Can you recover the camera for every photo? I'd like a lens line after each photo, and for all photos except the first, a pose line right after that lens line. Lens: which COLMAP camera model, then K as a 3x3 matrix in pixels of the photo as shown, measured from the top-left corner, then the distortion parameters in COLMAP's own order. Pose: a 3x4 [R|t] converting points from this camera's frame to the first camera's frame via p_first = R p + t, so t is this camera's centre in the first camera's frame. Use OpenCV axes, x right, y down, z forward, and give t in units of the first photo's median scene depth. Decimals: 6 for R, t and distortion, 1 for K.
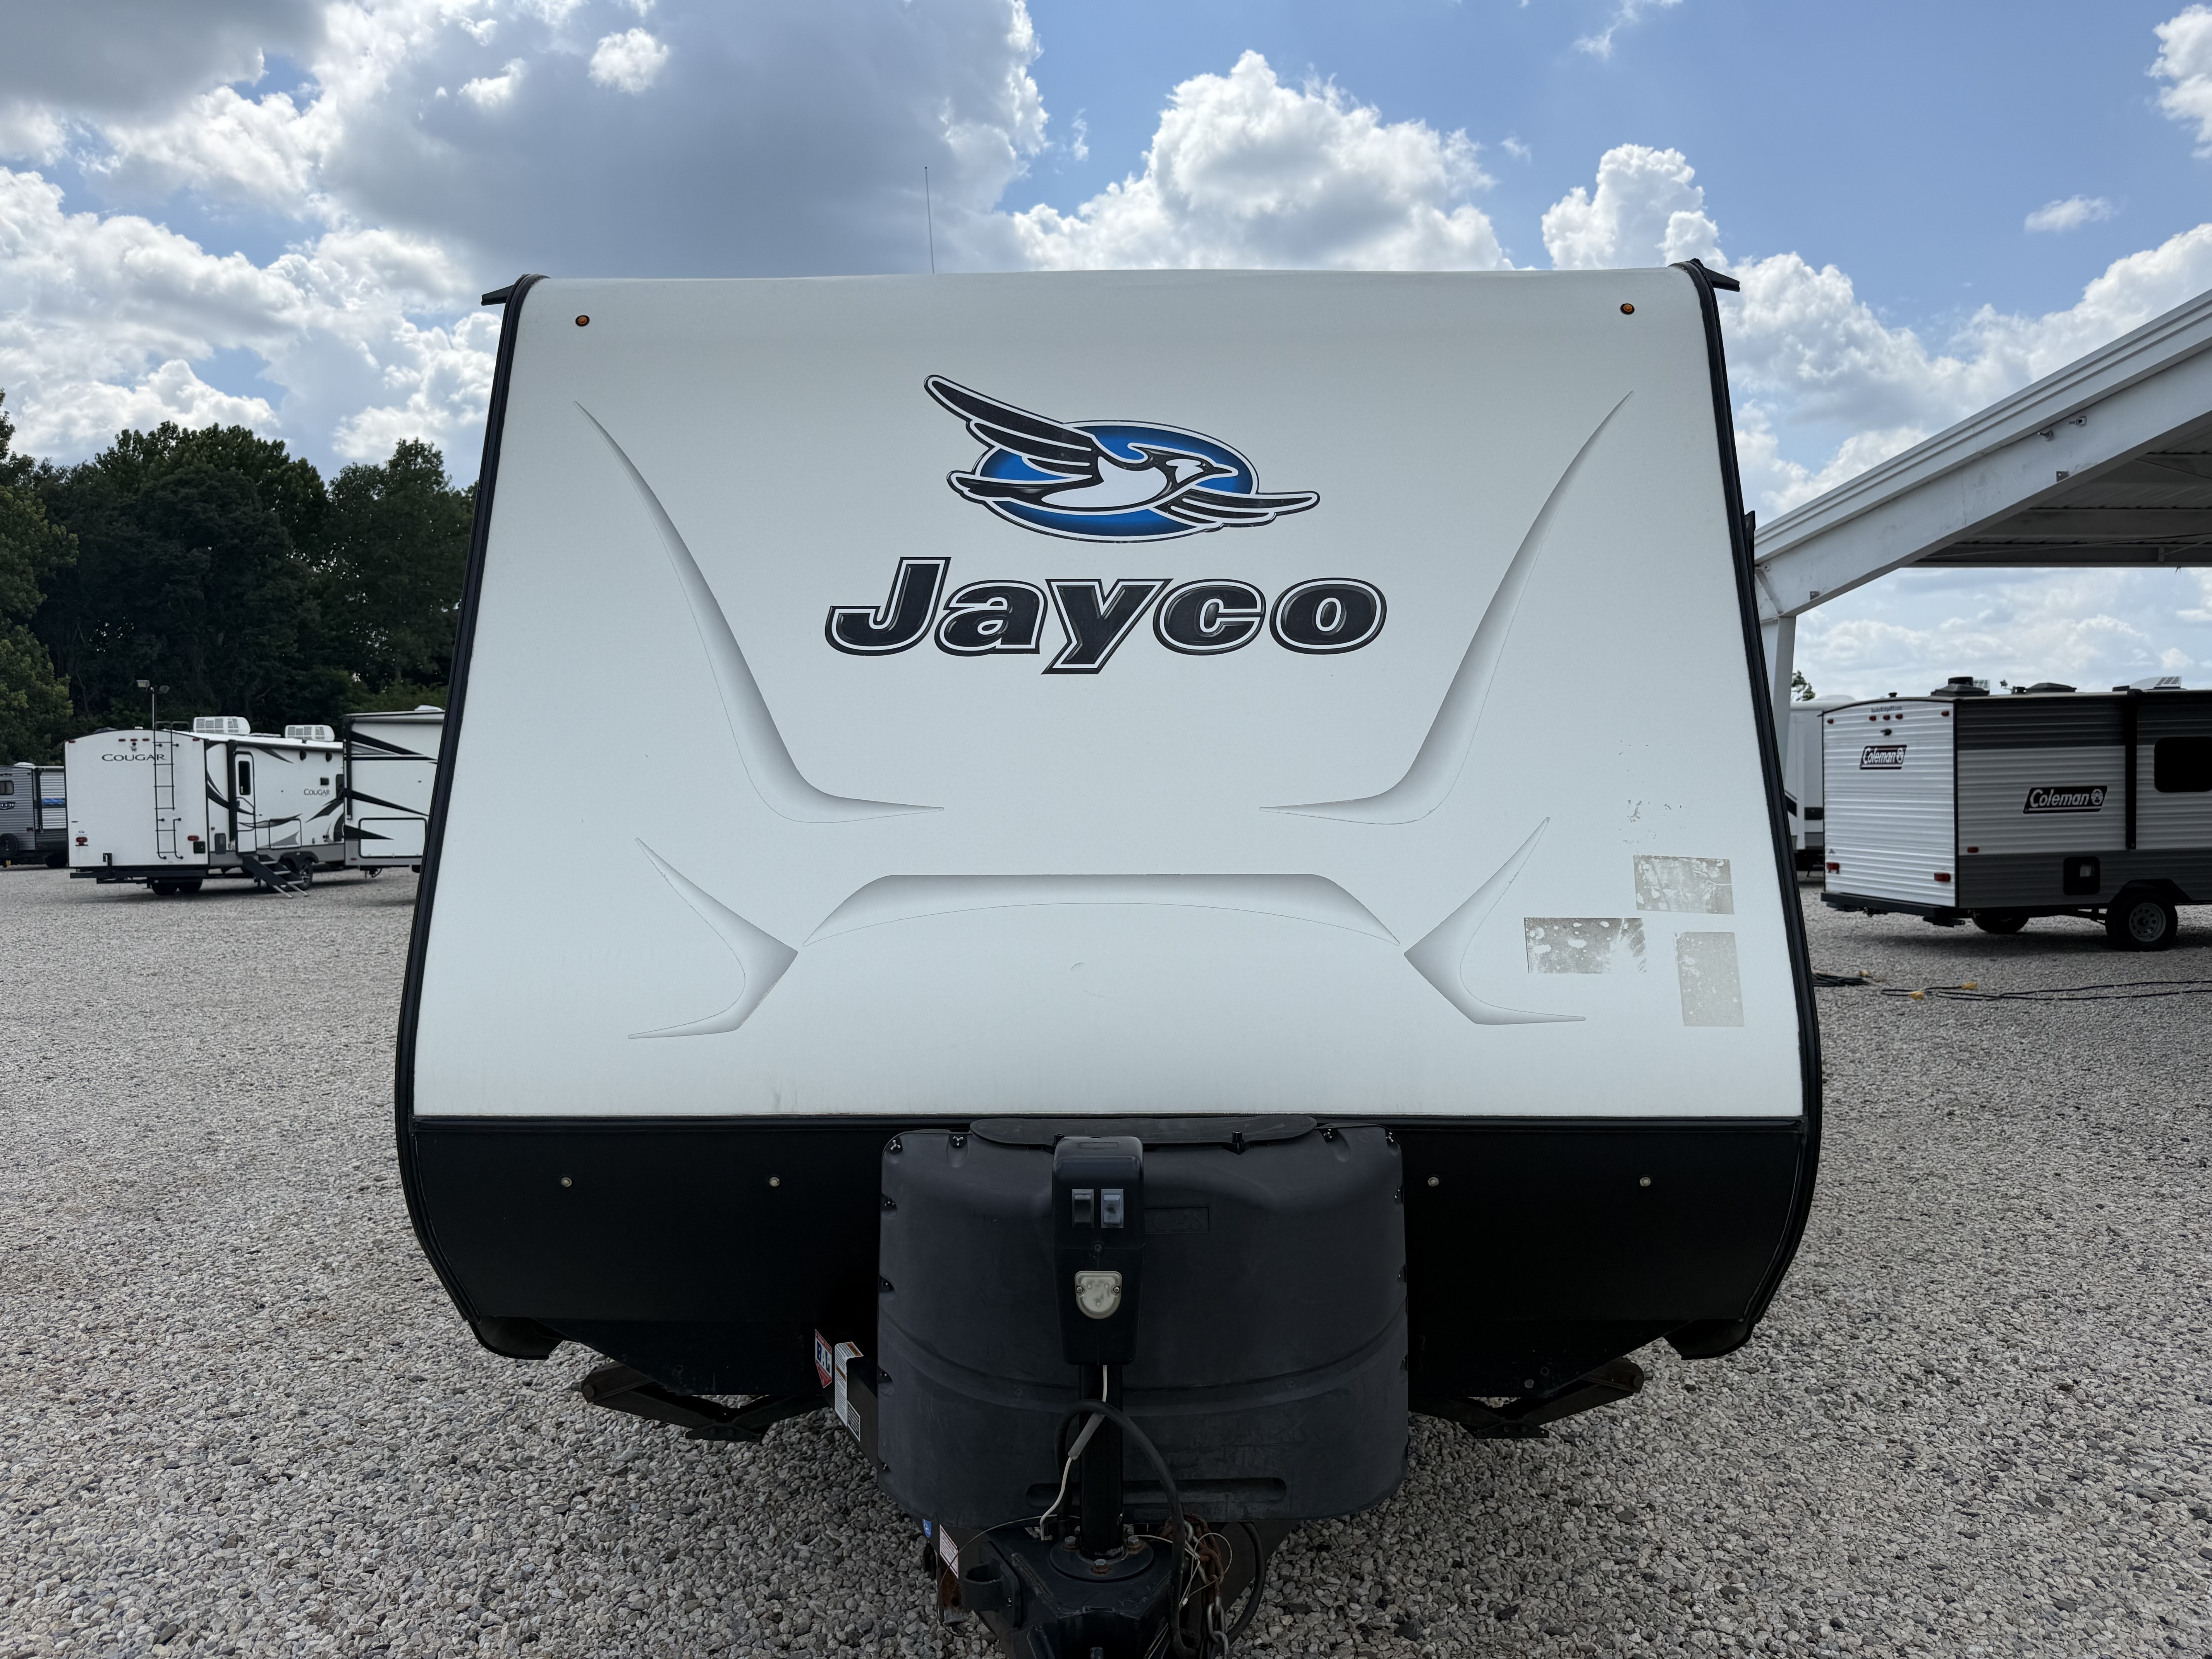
lens RADIAL K [[1569.8, 0, 1128.3], [0, 1569.8, 822.9], [0, 0, 1]] dist [0.029725, -0.024299]
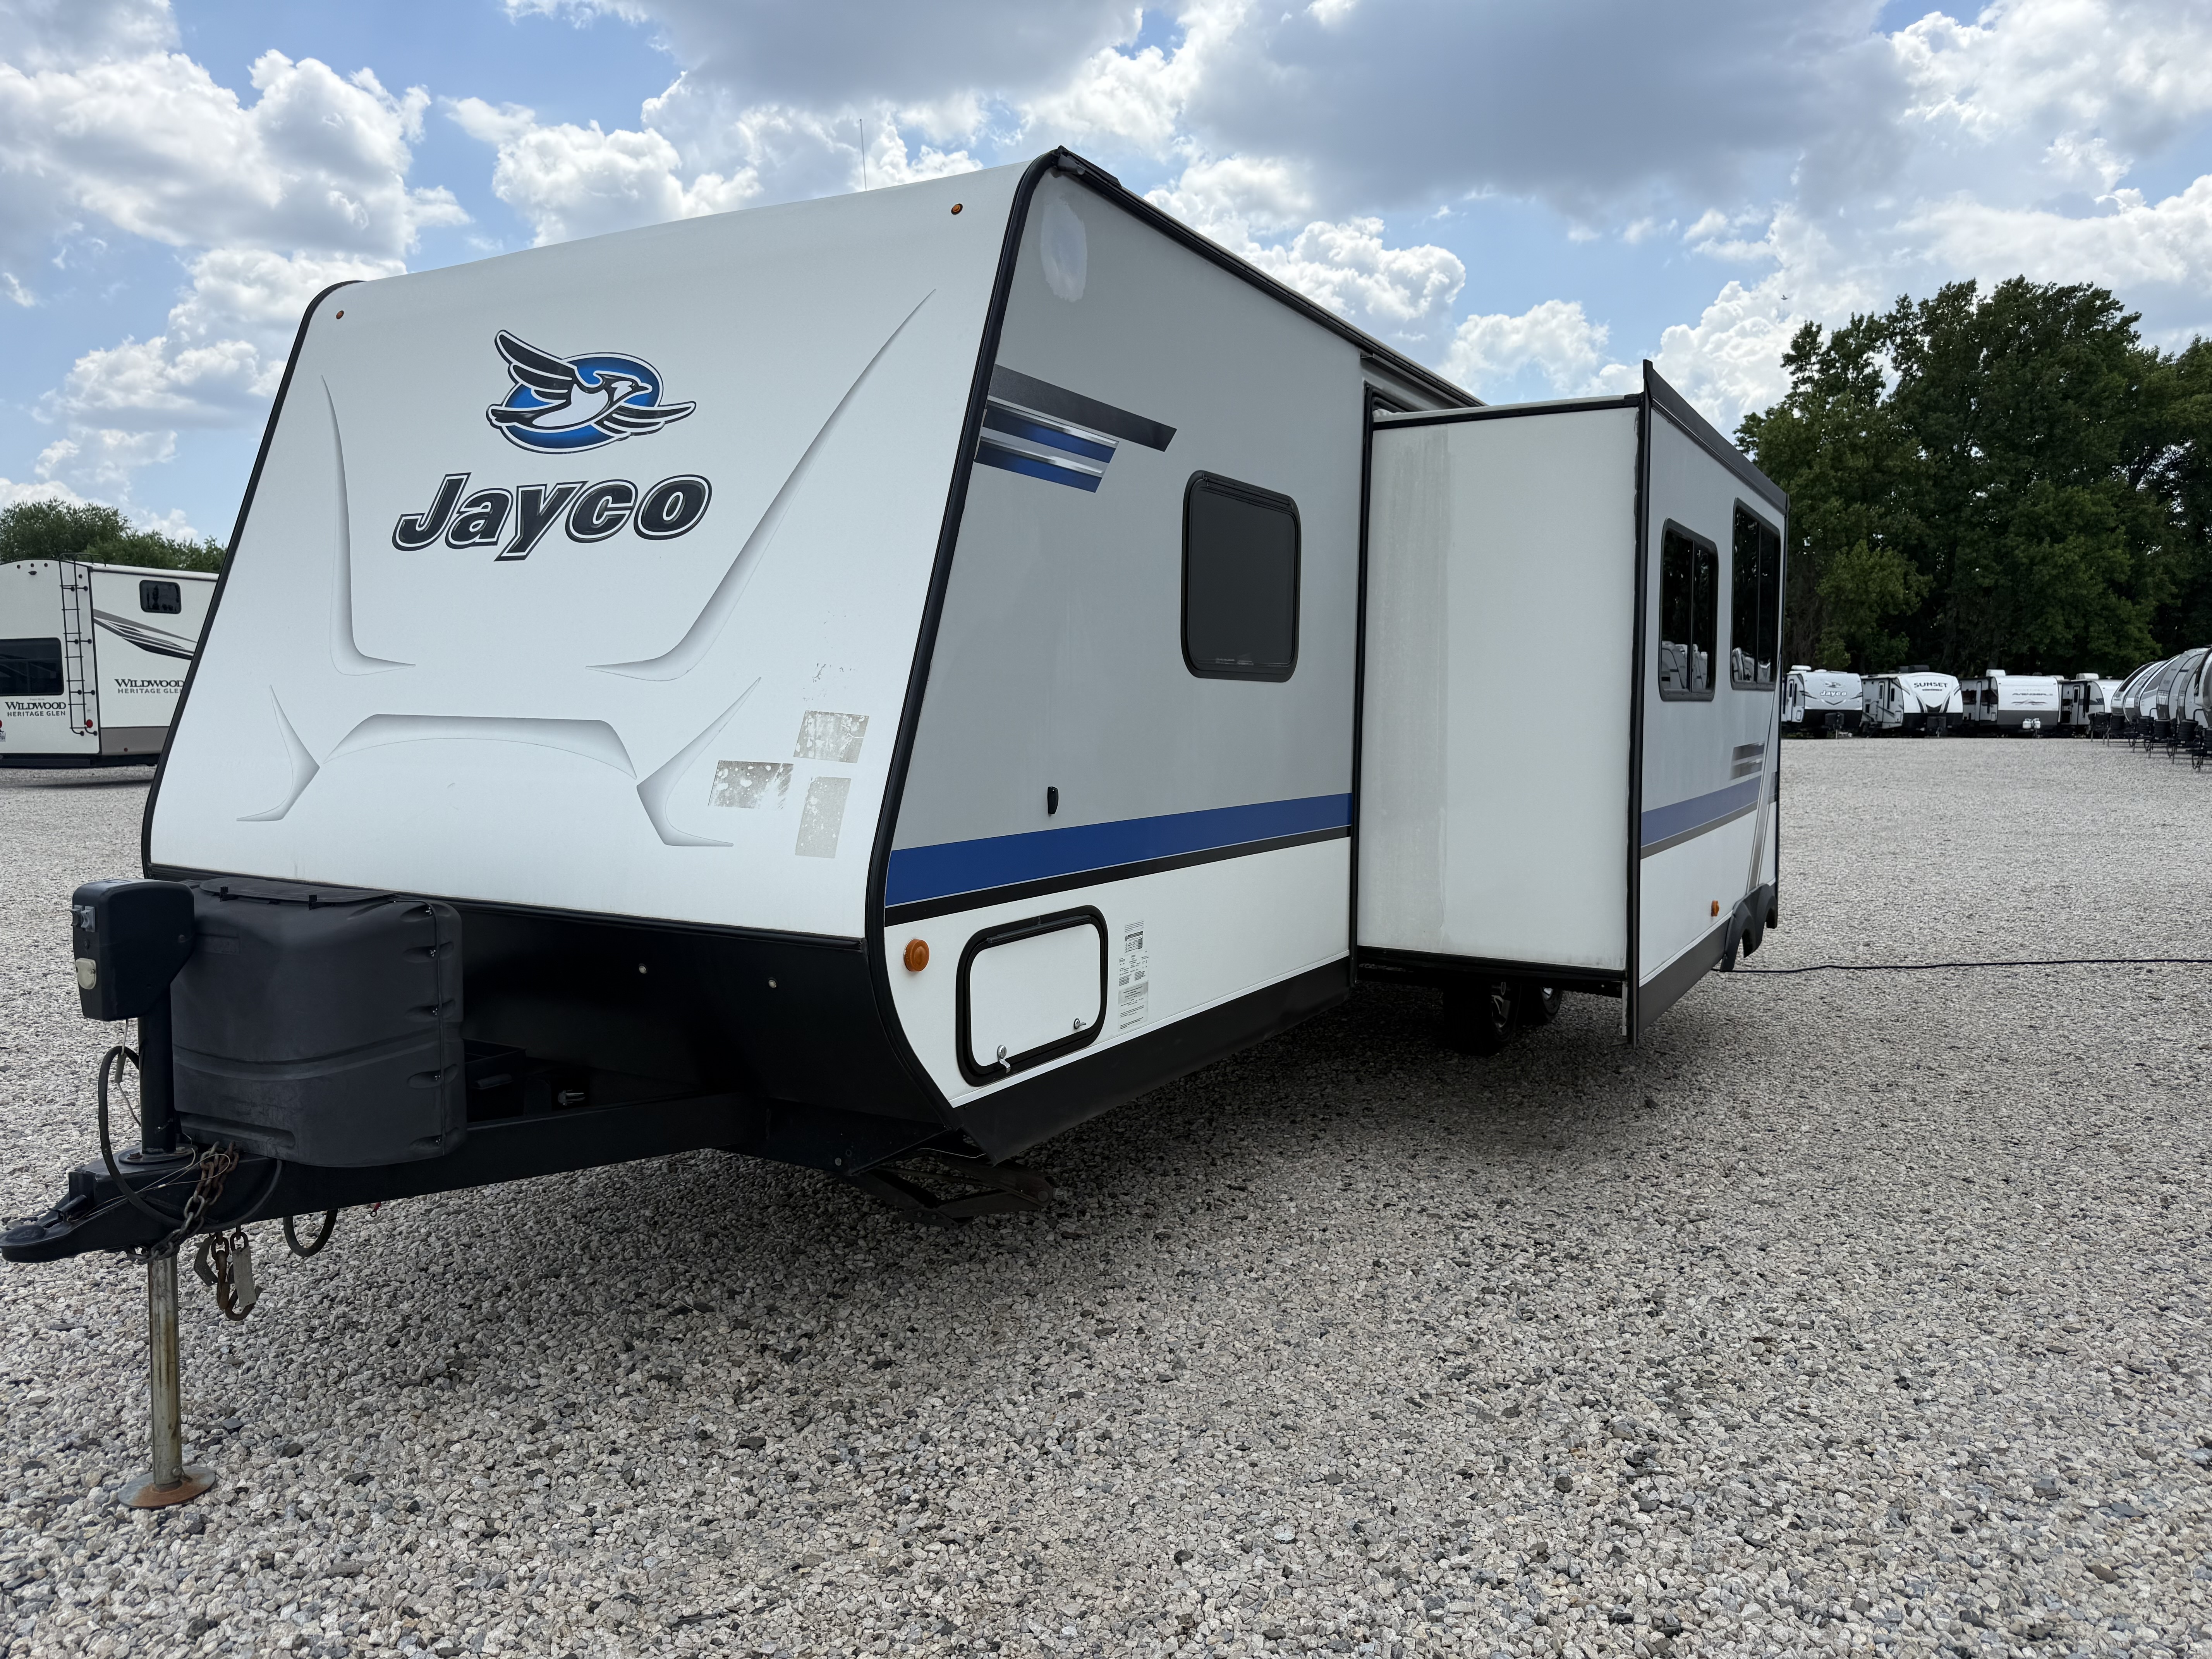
lens RADIAL K [[1569.8, 0, 1143.7], [0, 1569.8, 820.8], [0, 0, 1]] dist [0.029725, -0.024299]
pose [[0.881938, 0.054170, -0.468243, 0.988183], [-0.023696, 0.997214, 0.070735, 0.013065], [0.470770, -0.051289, 0.880764, 0.093097]]
